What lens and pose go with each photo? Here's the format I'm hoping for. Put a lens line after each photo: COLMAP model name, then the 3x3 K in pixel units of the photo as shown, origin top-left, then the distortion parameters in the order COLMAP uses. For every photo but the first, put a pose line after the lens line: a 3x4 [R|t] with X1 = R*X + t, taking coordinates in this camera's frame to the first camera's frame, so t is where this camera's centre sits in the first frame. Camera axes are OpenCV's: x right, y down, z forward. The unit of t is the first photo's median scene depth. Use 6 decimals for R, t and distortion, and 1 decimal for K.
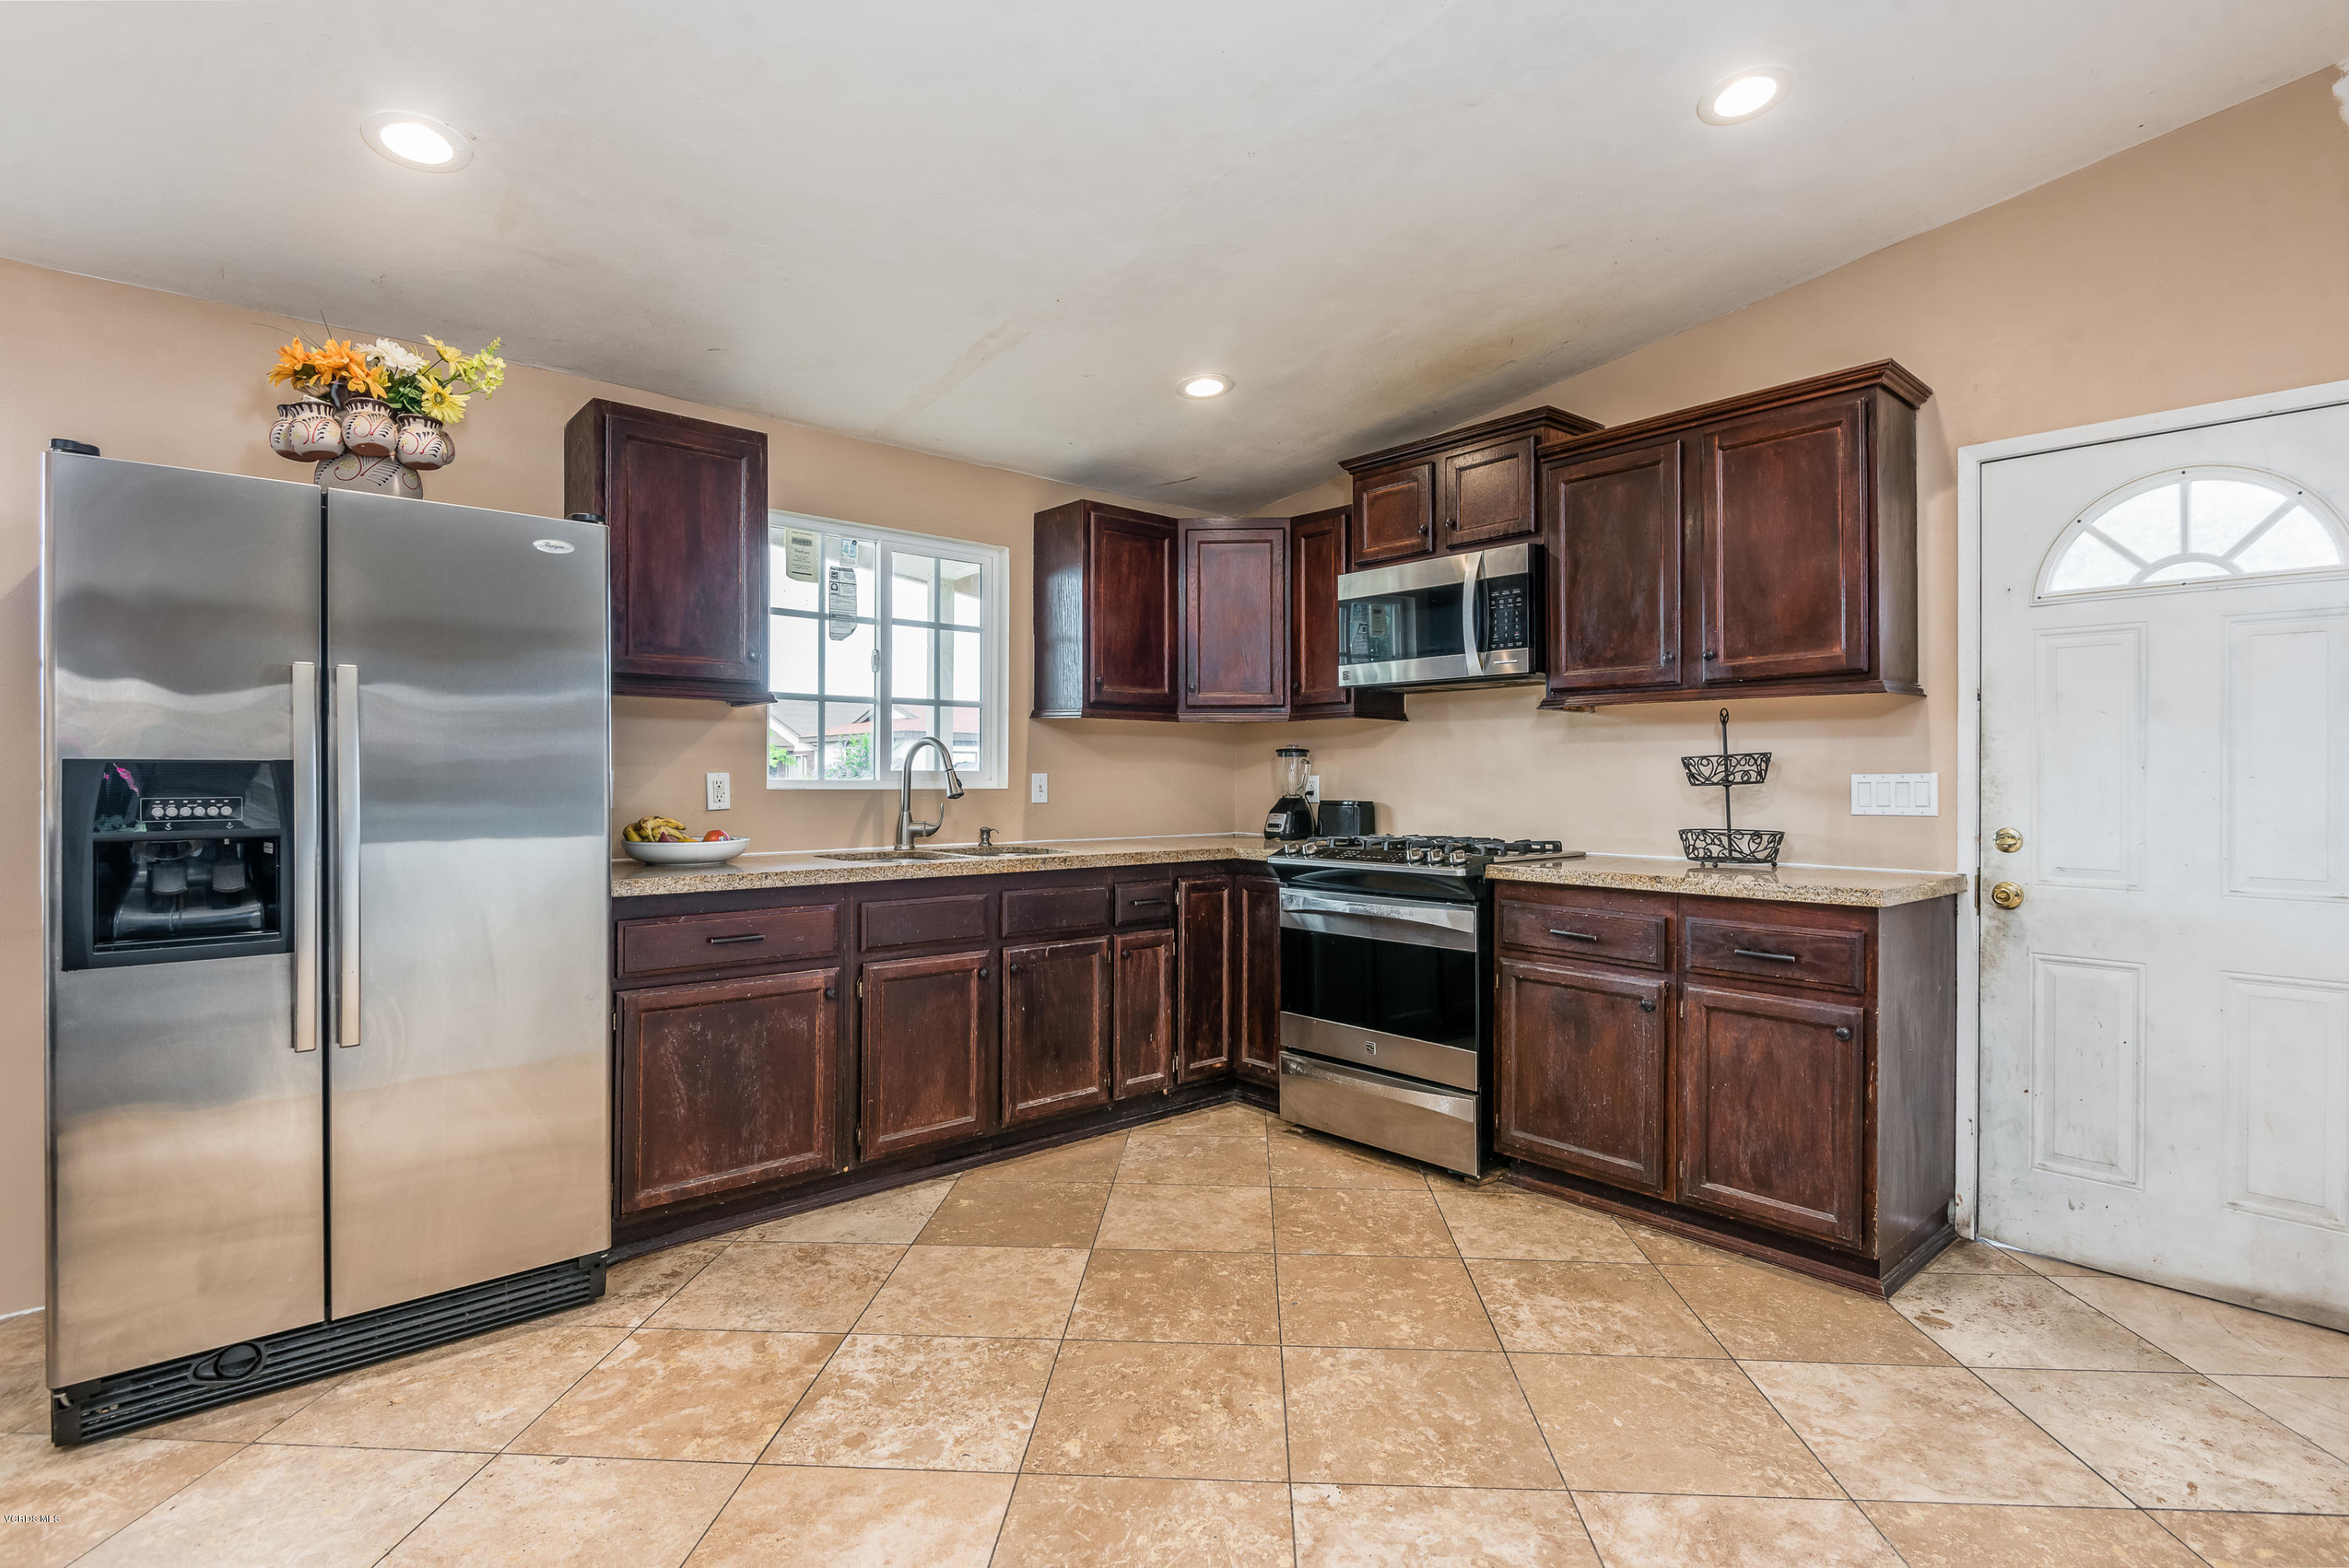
lens RADIAL K [[1137.6, 0, 1179.8], [0, 1137.6, 773.1], [0, 0, 1]] dist [0.036196, -0.027468]
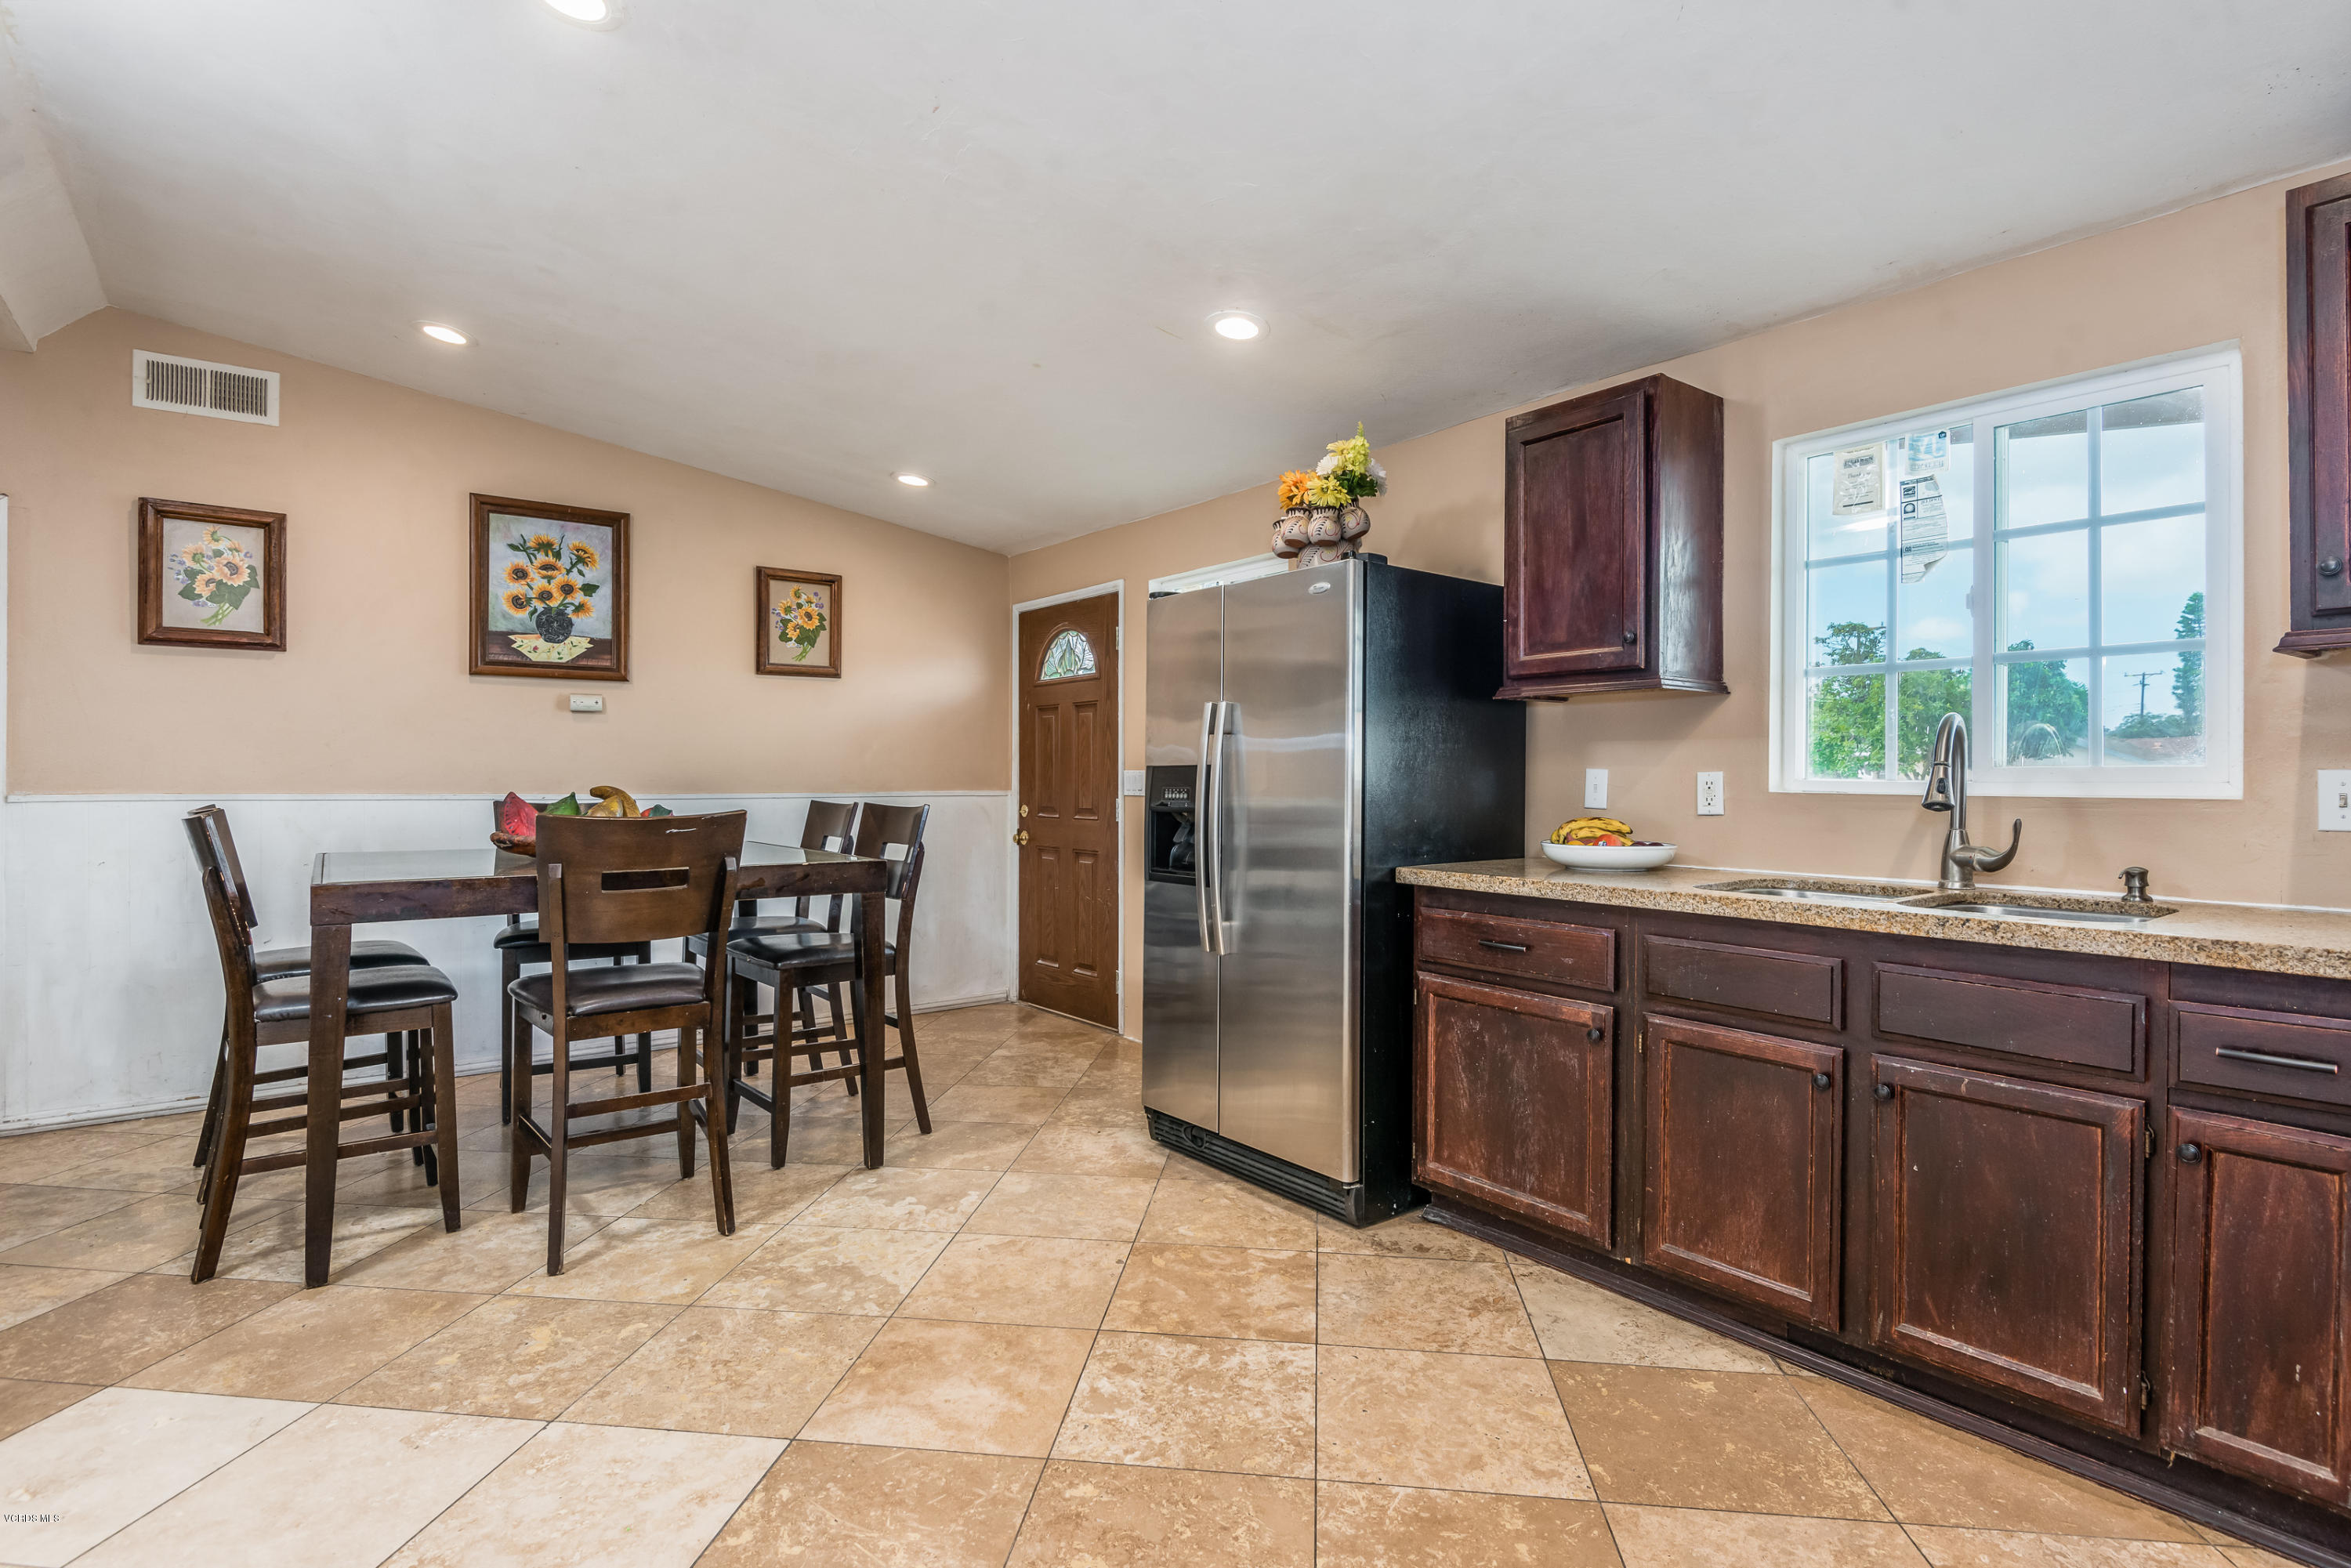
lens RADIAL K [[1138.6, 0, 1180.9], [0, 1138.6, 773.1], [0, 0, 1]] dist [0.036196, -0.027468]
pose [[-0.061434, -0.005659, -0.998095, 0.554009], [-0.001025, 0.999984, -0.005607, 0.006730], [0.998111, 0.000678, -0.061439, 0.752908]]
